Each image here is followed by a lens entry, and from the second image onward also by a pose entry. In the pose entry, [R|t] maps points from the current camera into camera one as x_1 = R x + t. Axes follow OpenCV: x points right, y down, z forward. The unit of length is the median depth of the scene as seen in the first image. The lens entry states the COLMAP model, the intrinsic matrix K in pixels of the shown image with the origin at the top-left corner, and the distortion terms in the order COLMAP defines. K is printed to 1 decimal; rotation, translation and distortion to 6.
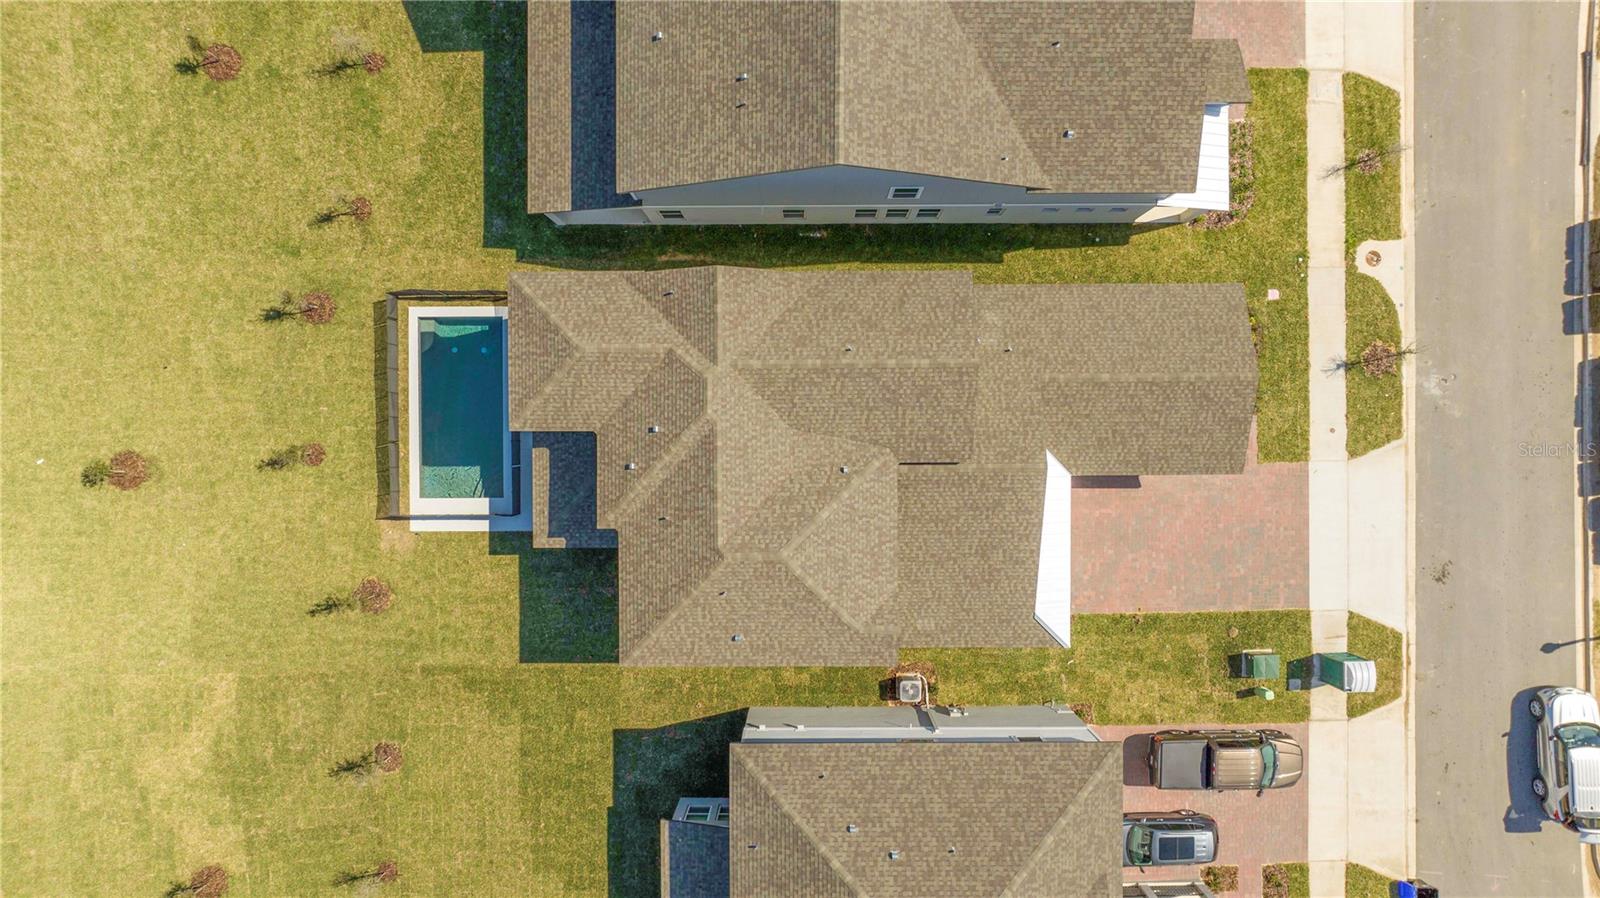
lens RADIAL K [[1131.4, 0, 804.7], [0, 1131.4, 449.8], [0, 0, 1]] dist [-0.013632, 0.006262]
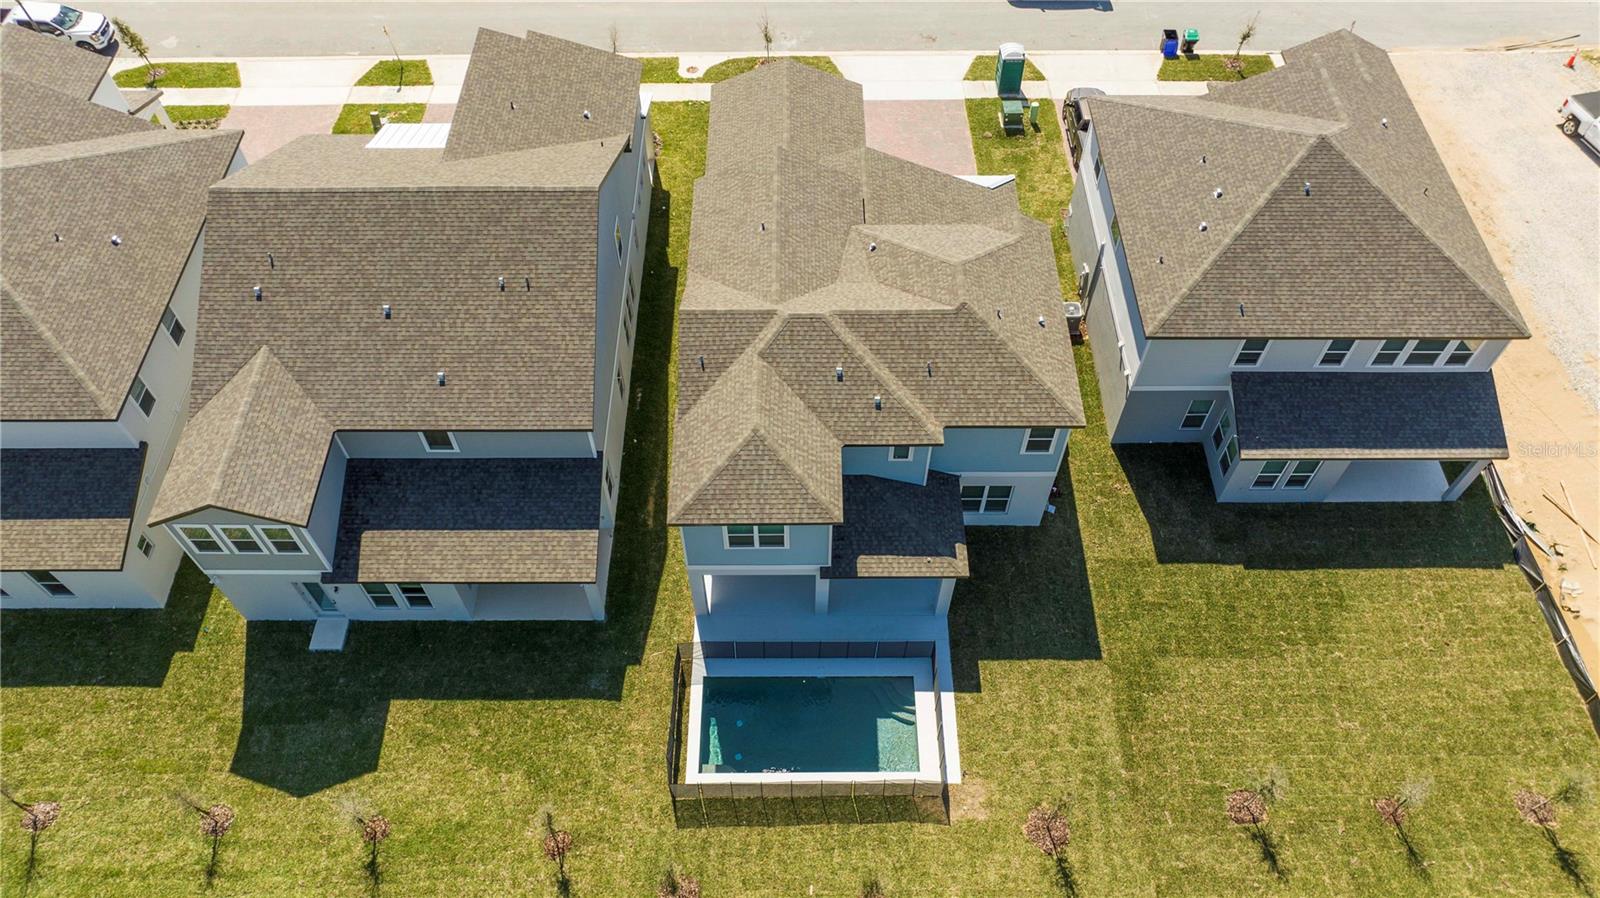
lens RADIAL K [[1131.4, 0, 798.8], [0, 1131.4, 441.8], [0, 0, 1]] dist [-0.013632, 0.006262]
pose [[0.001902, -0.807511, 0.589849, -0.630644], [0.999976, -0.002410, -0.006523, -0.039003], [0.006689, 0.589847, 0.807487, 0.197785]]
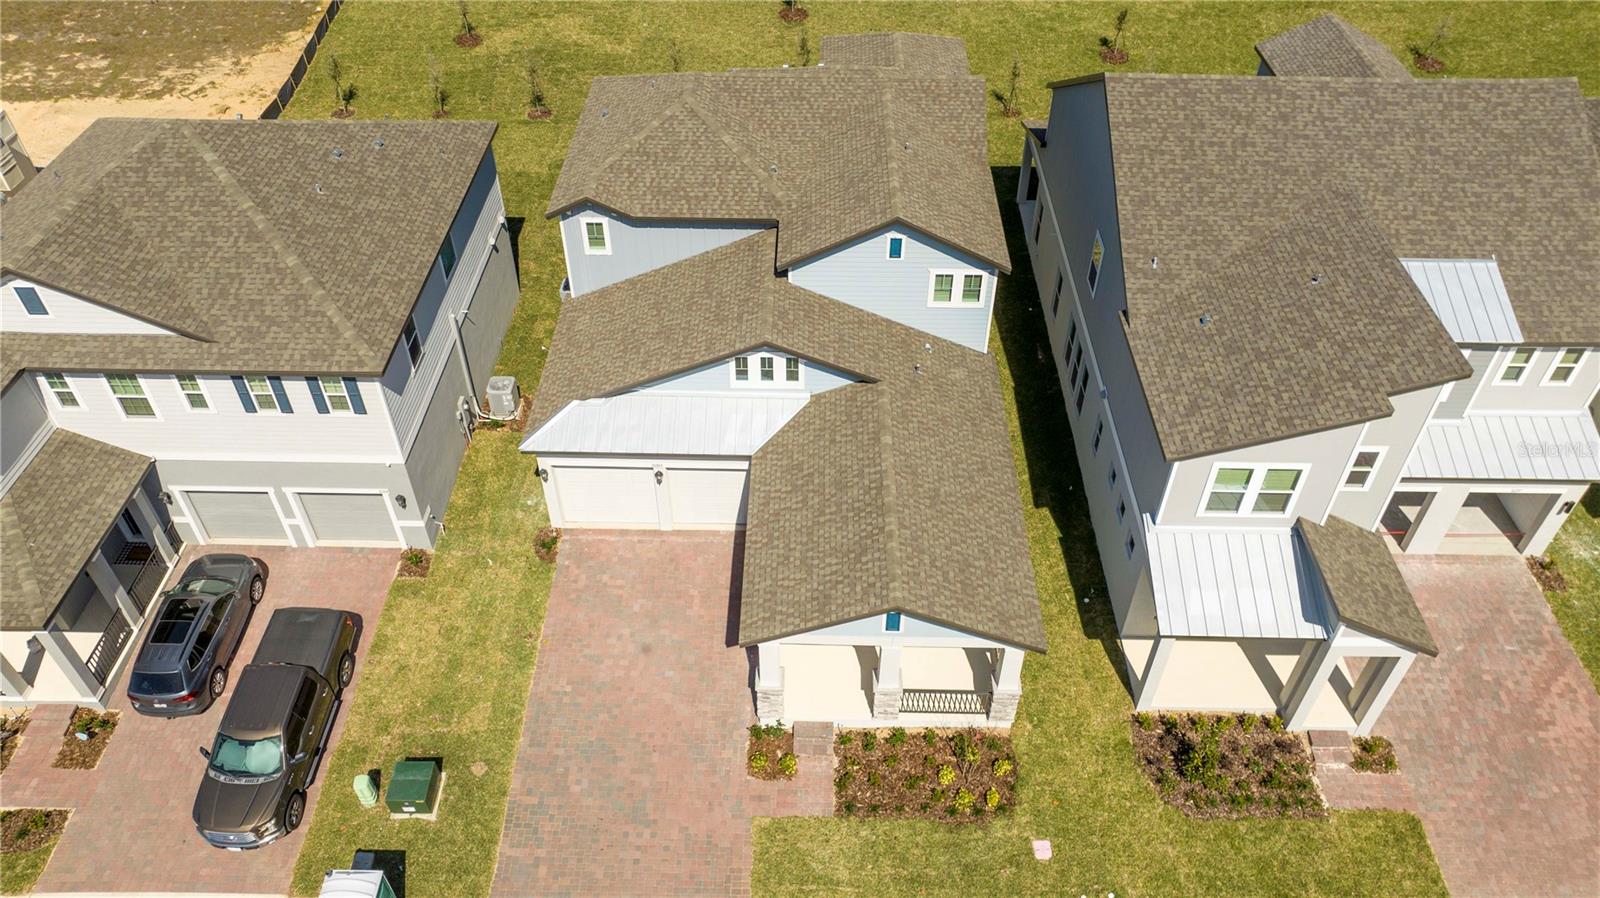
lens RADIAL K [[1131.4, 0, 801.4], [0, 1131.4, 449.3], [0, 0, 1]] dist [-0.013632, 0.006262]
pose [[-0.021379, 0.675241, -0.737287, 0.715892], [-0.999718, -0.022045, 0.008798, -0.014515], [-0.010313, 0.737267, 0.675522, 0.464148]]
